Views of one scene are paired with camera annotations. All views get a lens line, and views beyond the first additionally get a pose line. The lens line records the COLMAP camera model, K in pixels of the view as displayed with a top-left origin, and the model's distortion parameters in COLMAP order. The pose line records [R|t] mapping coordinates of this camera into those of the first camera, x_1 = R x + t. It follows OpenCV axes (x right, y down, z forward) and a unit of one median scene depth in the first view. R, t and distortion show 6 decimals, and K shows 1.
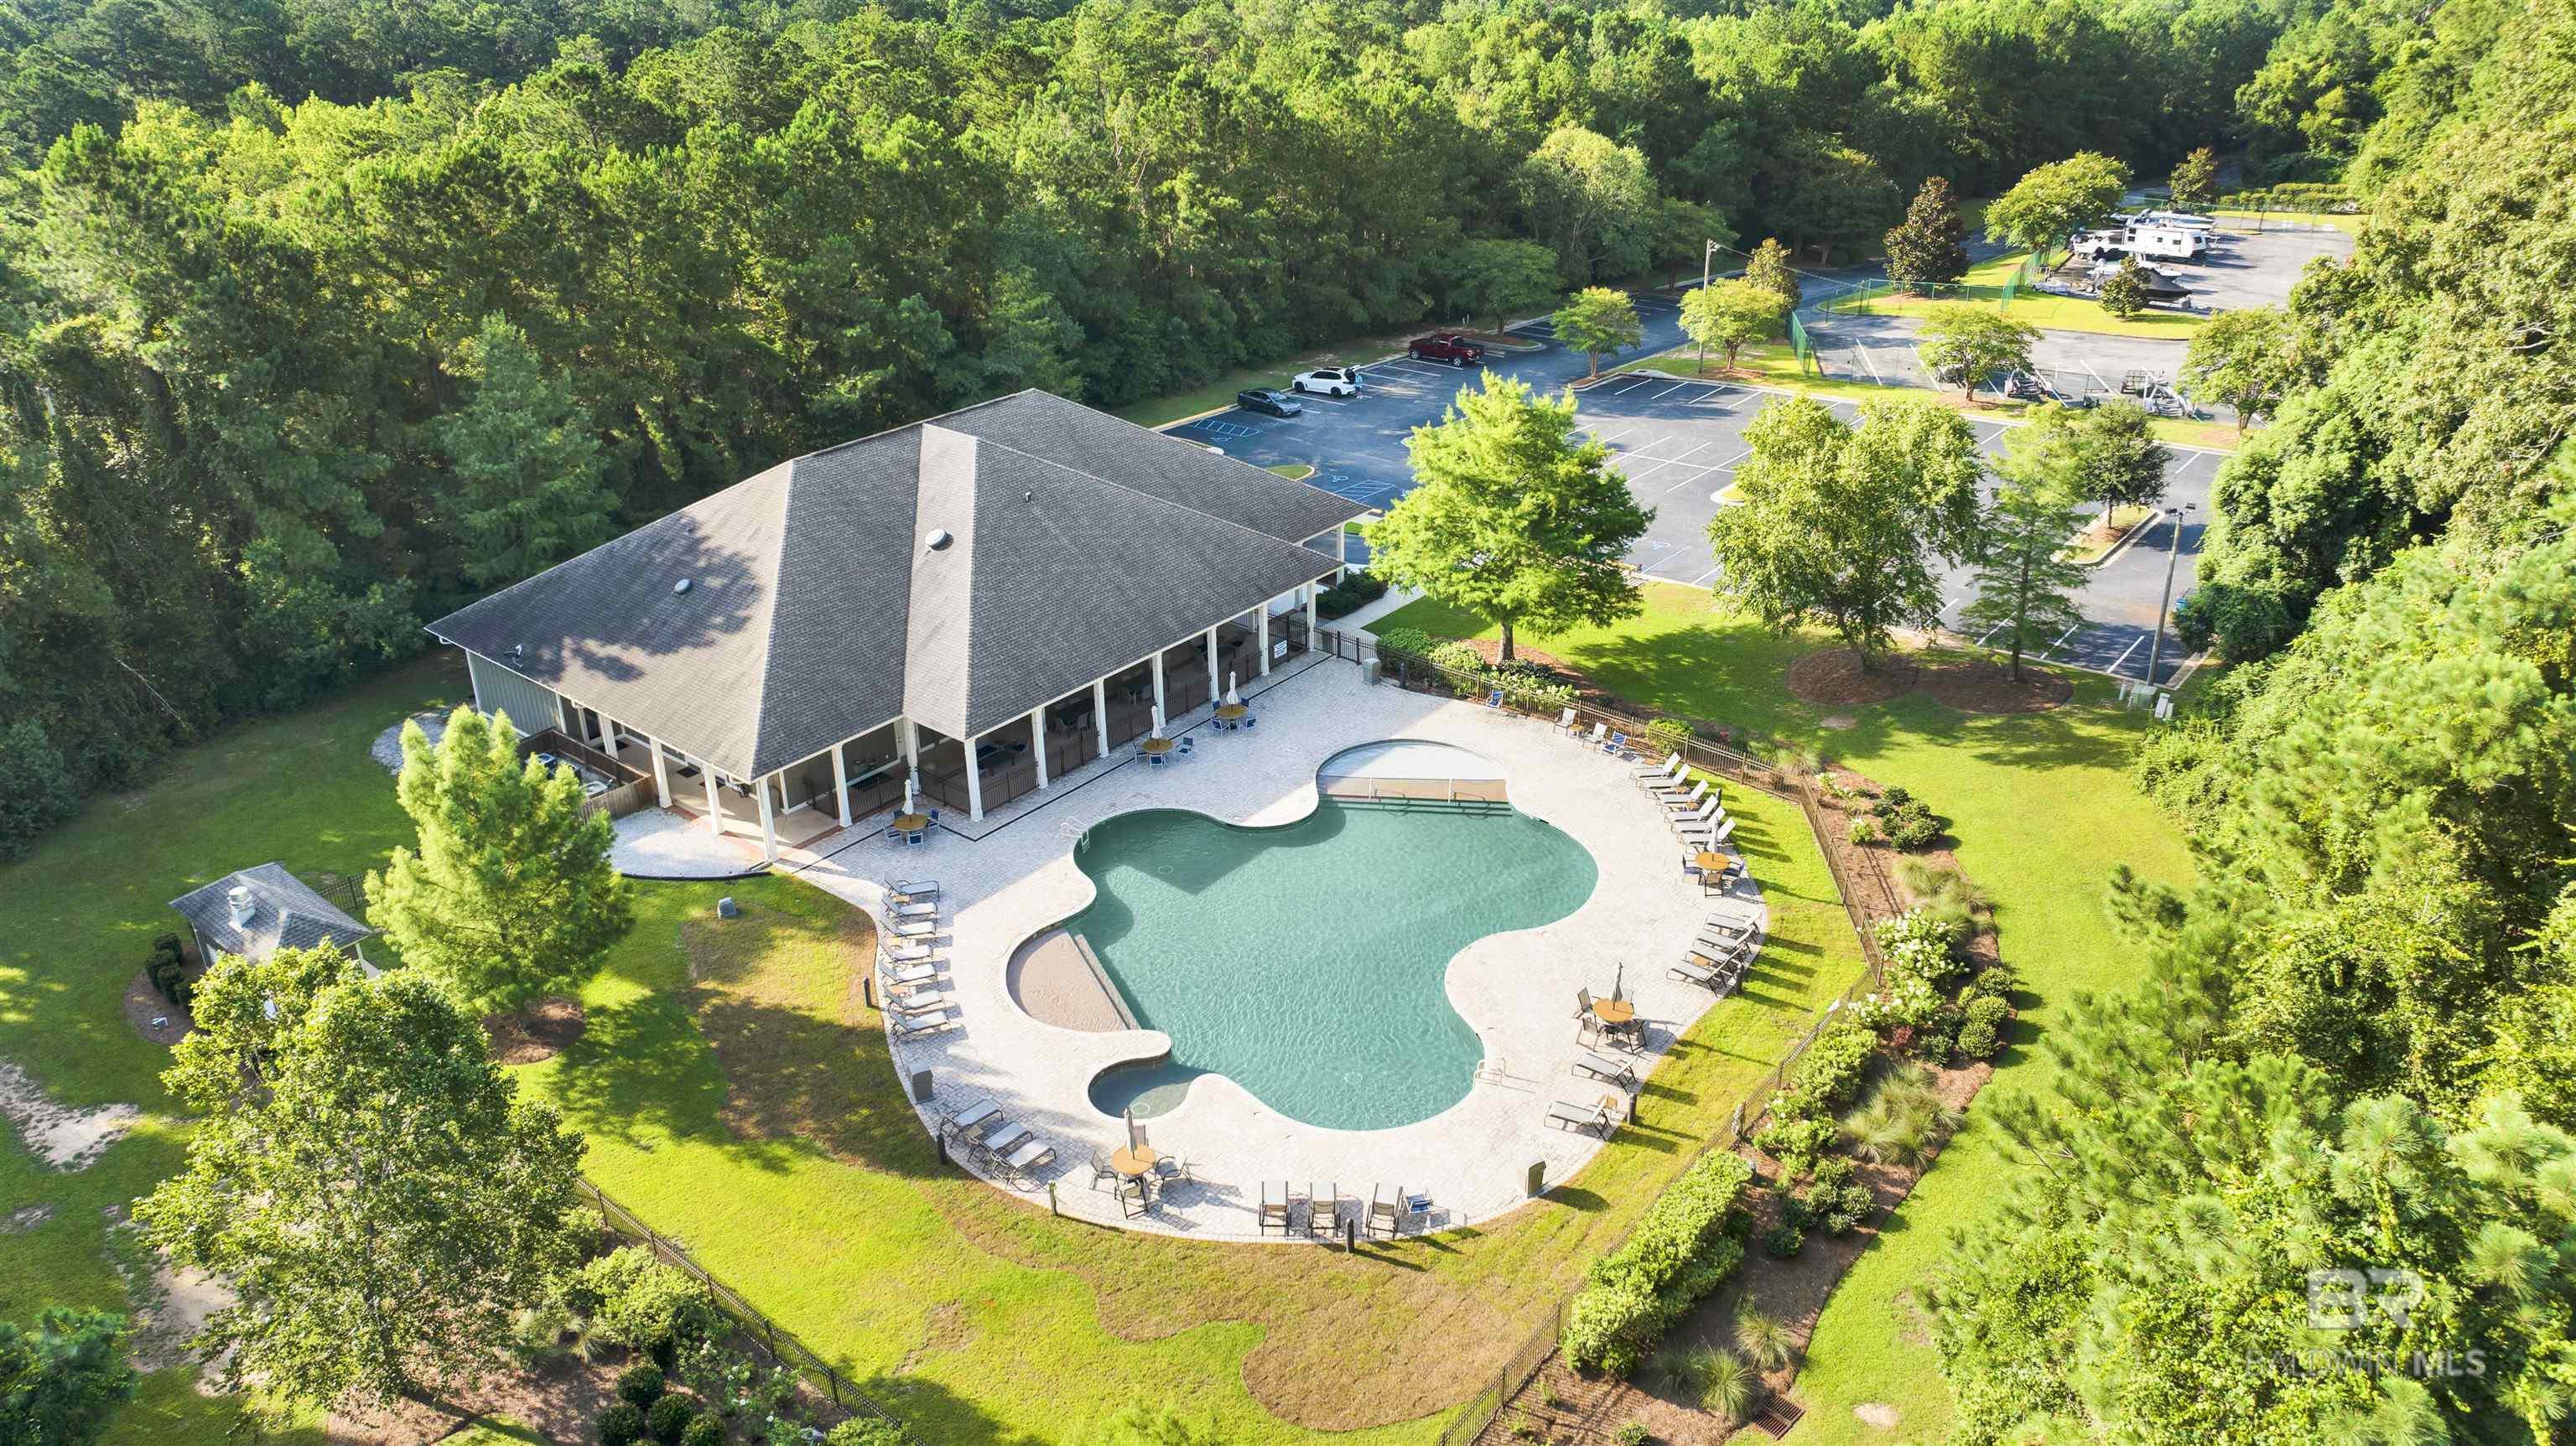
lens RADIAL K [[1863.3, 0, 1288.0], [0, 1863.3, 723.0], [0, 0, 1]] dist [0.024450, 0.000067]
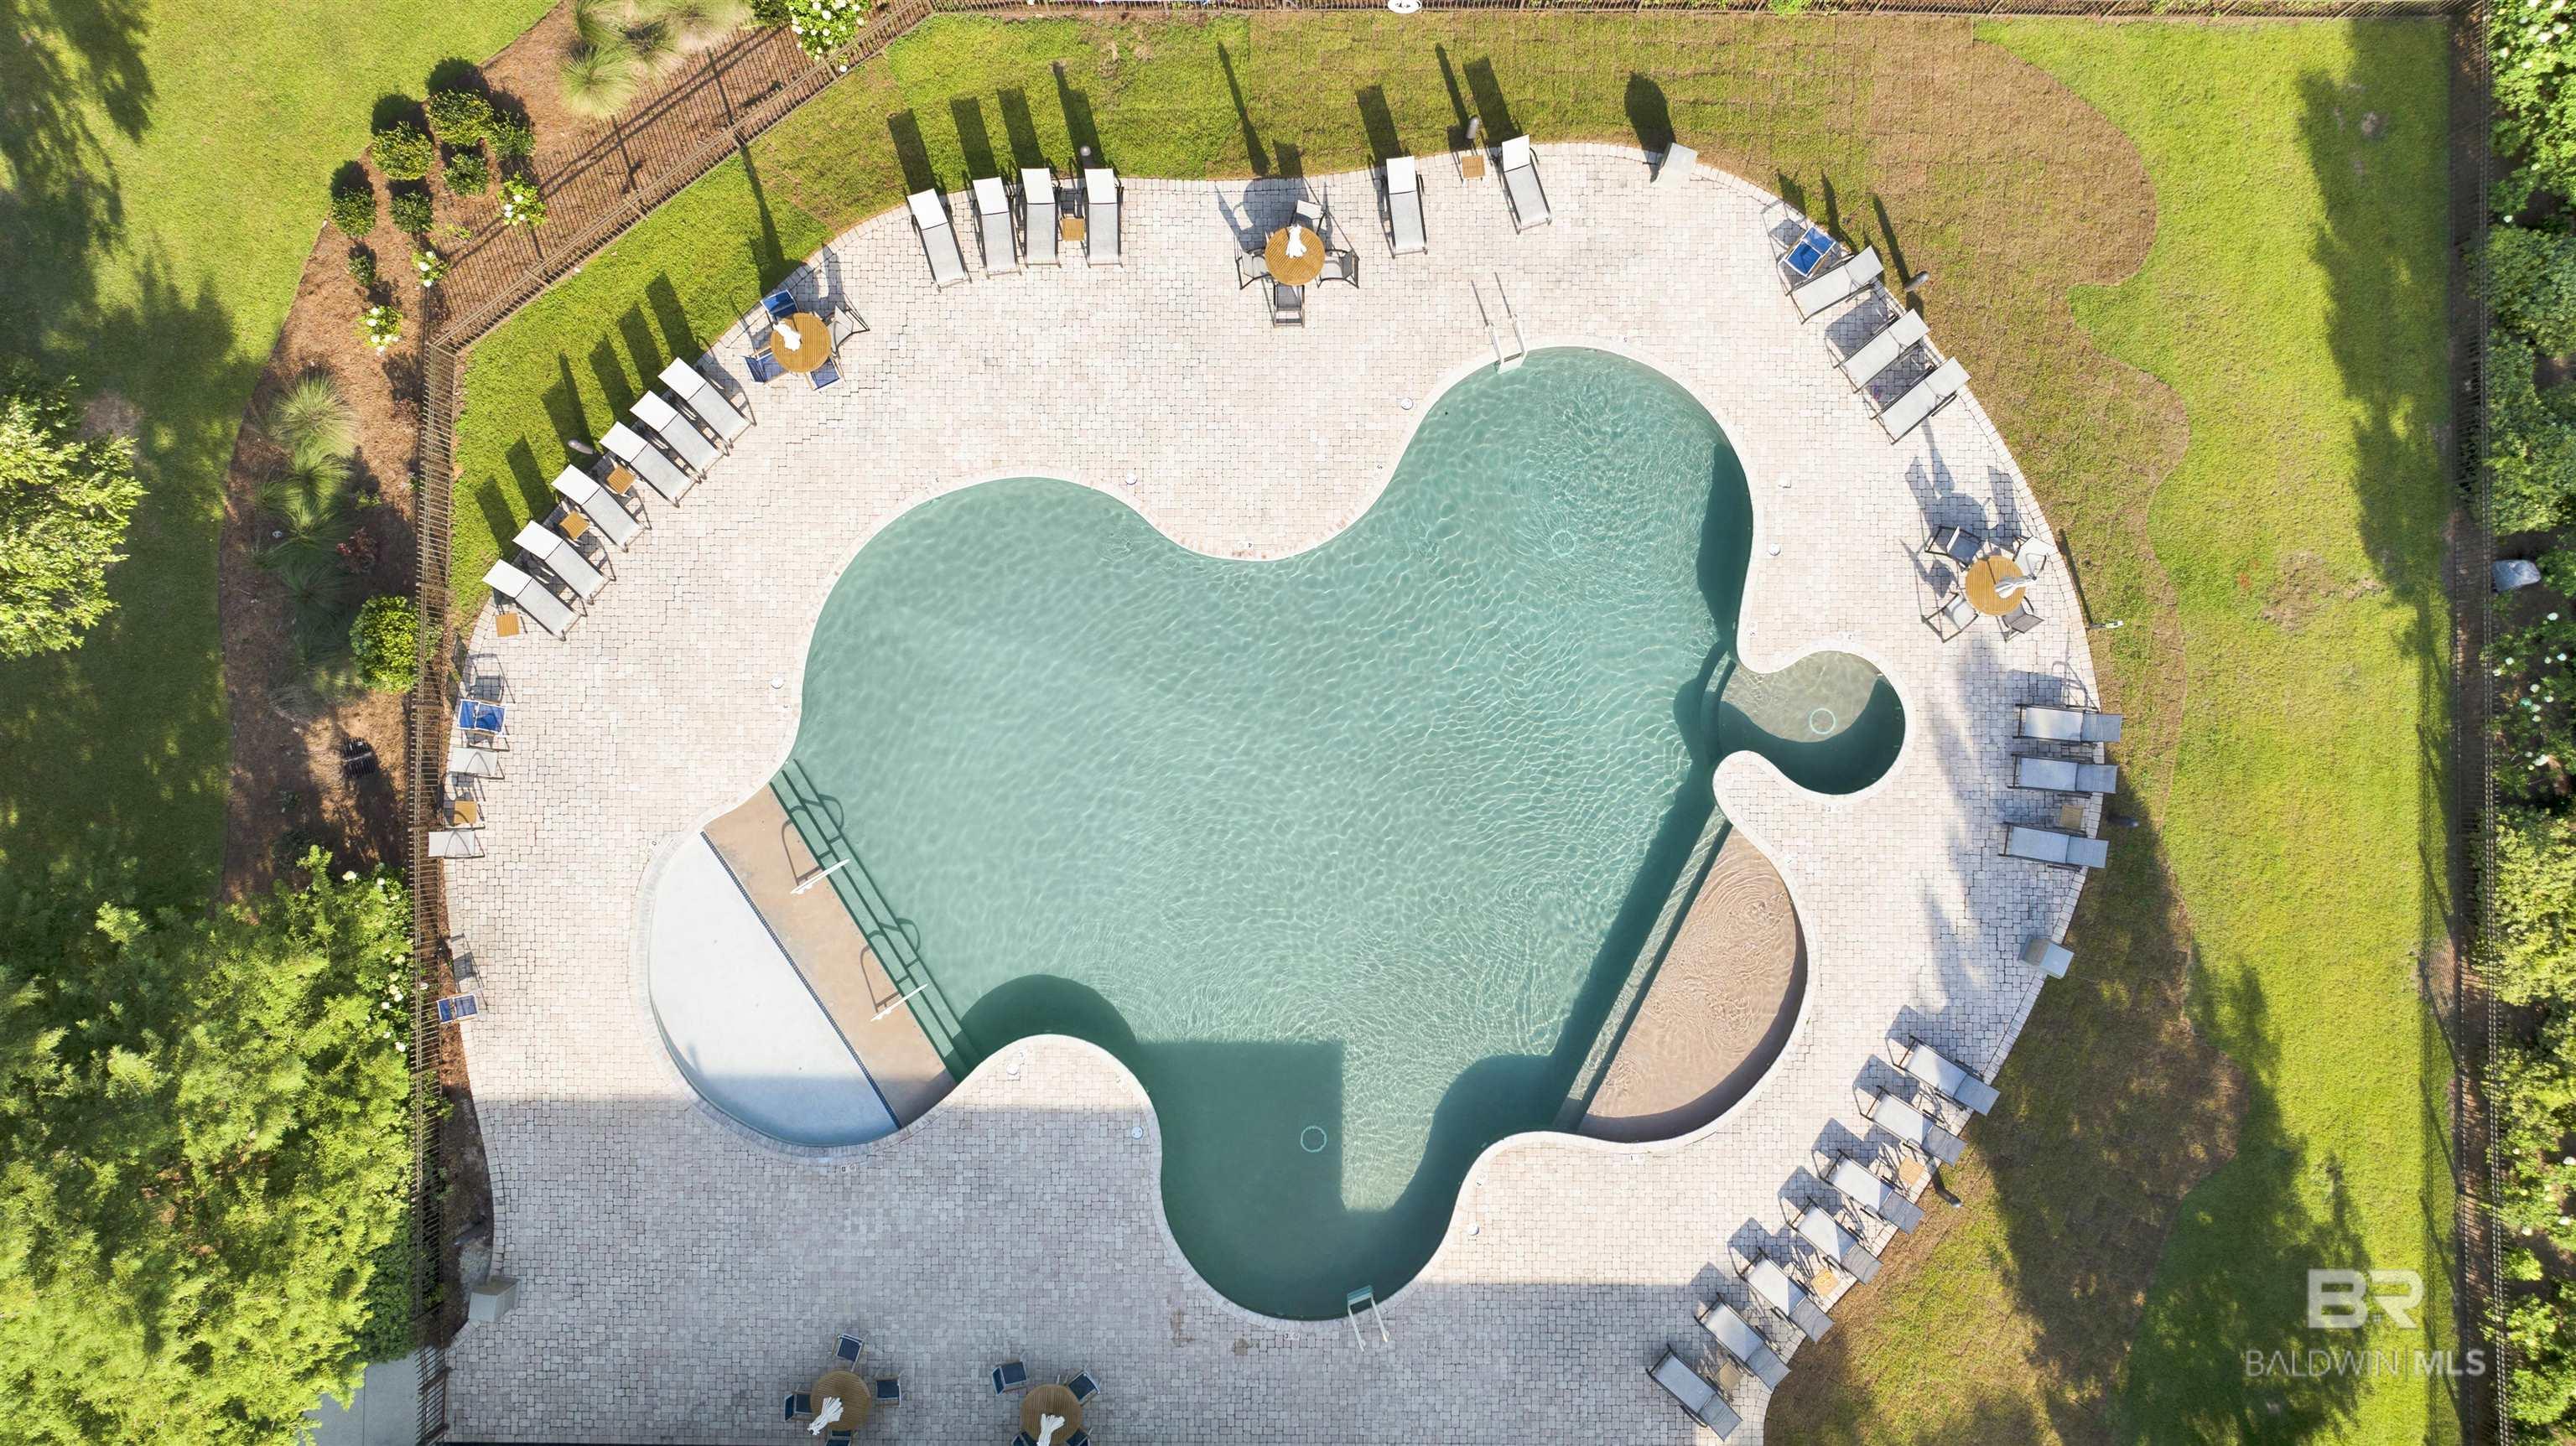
lens RADIAL K [[1840.0, 0, 1288.0], [0, 1840.0, 723.0], [0, 0, 1]] dist [-0.006943, 0.003634]
pose [[-0.626386, -0.779186, 0.022587, 0.026764], [0.332954, -0.241238, 0.911562, -0.415102], [-0.704828, 0.578510, 0.410541, 0.710201]]
